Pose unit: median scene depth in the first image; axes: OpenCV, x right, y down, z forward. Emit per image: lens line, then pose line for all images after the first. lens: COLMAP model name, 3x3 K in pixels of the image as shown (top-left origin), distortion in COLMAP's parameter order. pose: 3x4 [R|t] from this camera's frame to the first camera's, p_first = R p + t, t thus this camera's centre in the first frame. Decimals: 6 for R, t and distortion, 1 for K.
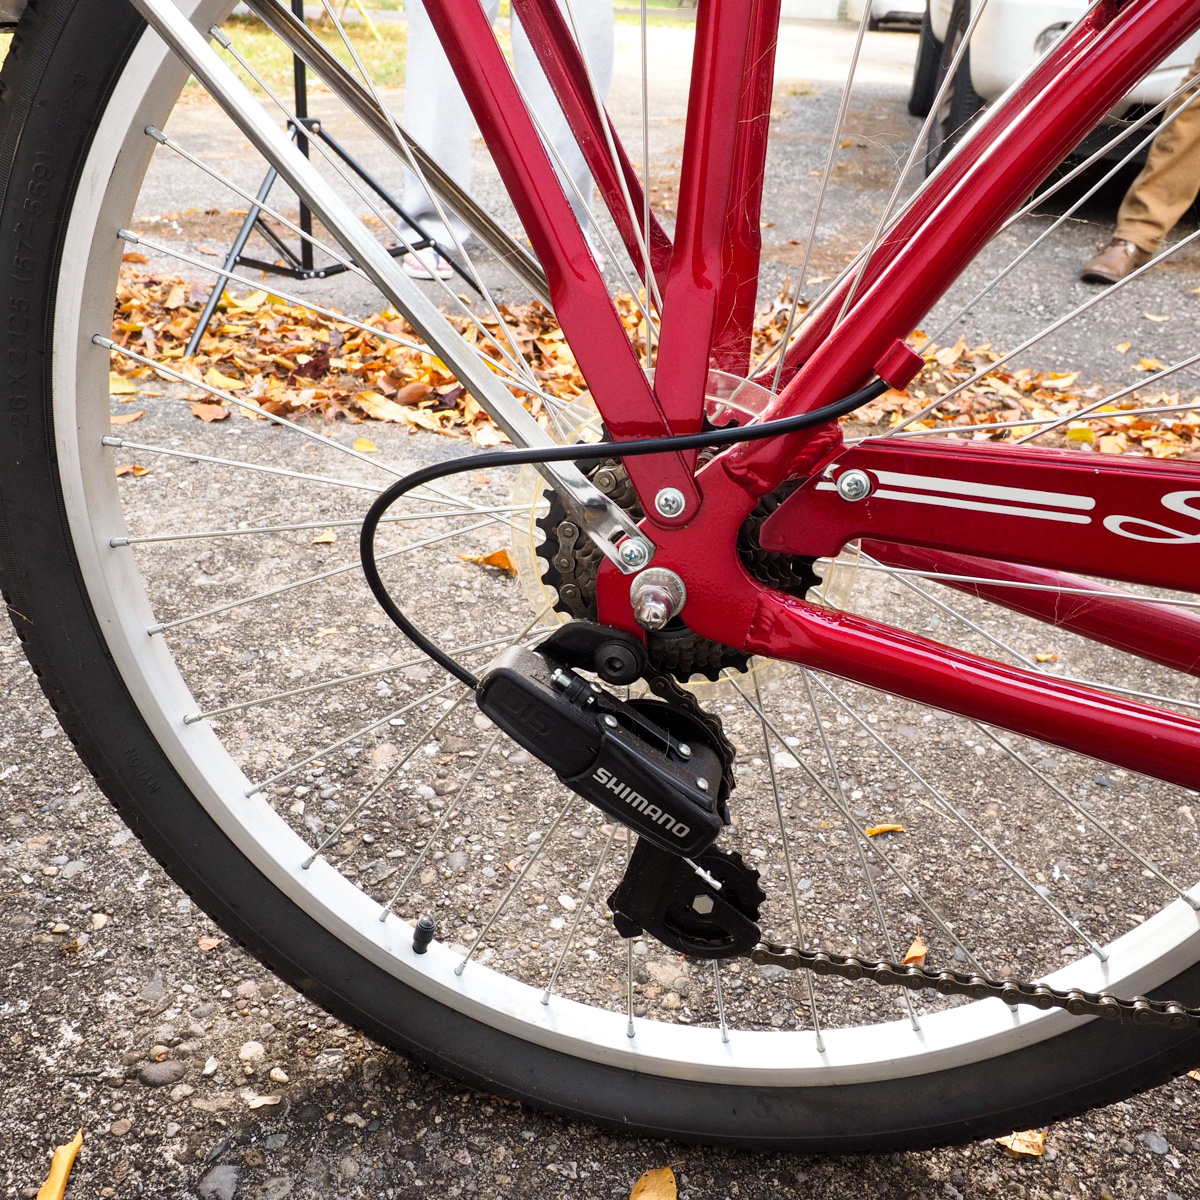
lens RADIAL K [[1121.1, 0, 600.9], [0, 1121.1, 599.1], [0, 0, 1]] dist [-0.019538, 0.000000]
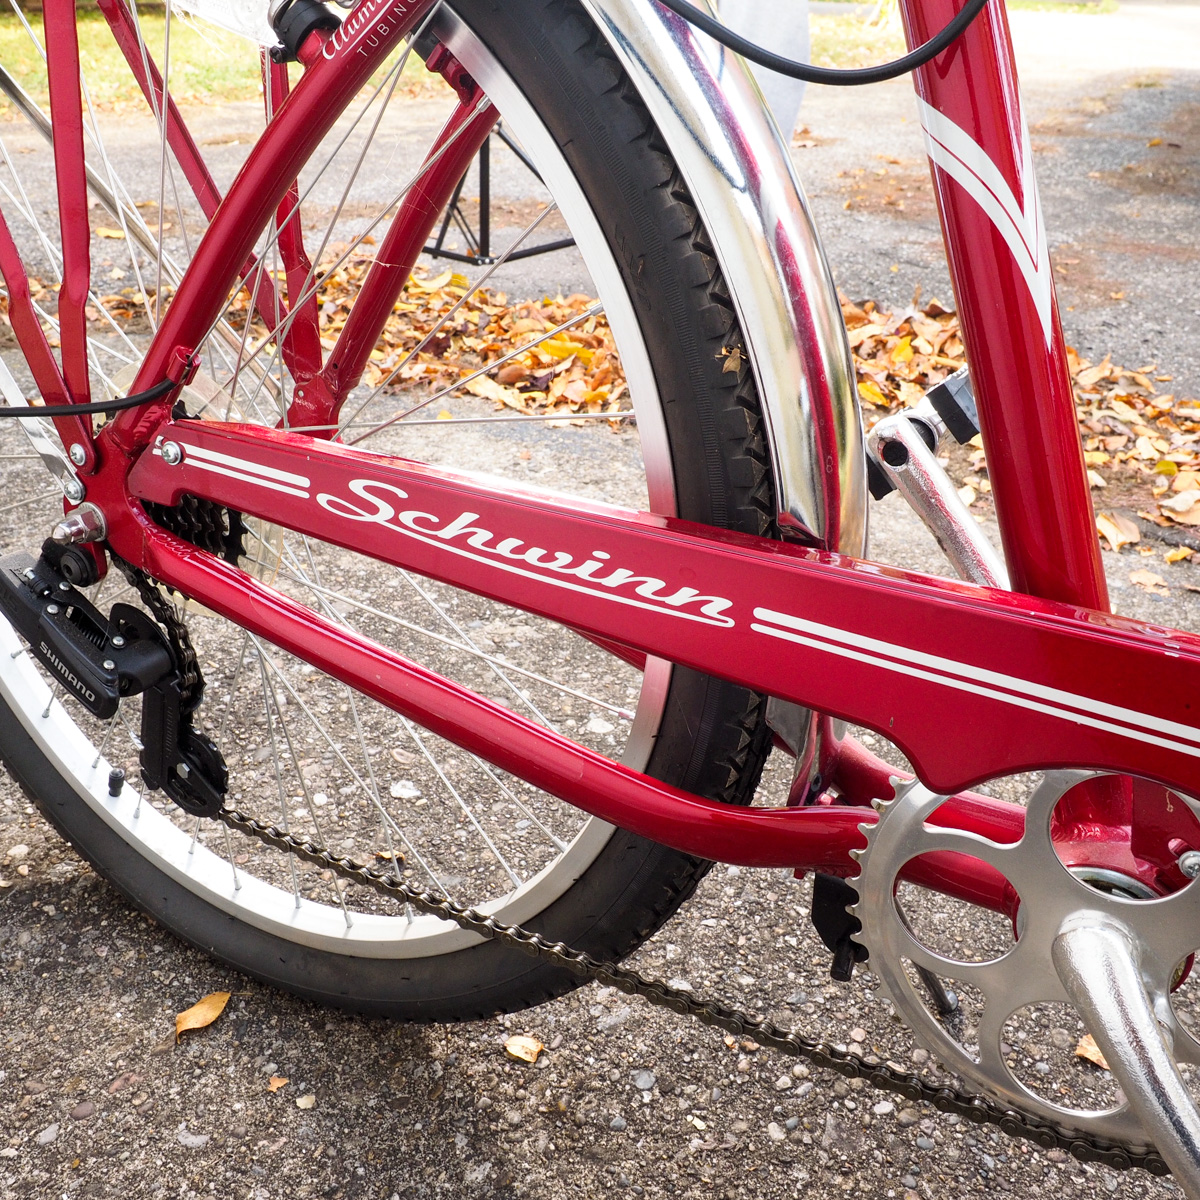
lens RADIAL K [[1121.1, 0, 598.3], [0, 1121.1, 595.3], [0, 0, 1]] dist [-0.019538, 0.000000]
pose [[0.953446, 0.123496, -0.275118, 0.249859], [-0.121240, 0.992302, 0.025261, -0.006295], [0.276120, 0.009271, 0.961078, -0.034745]]
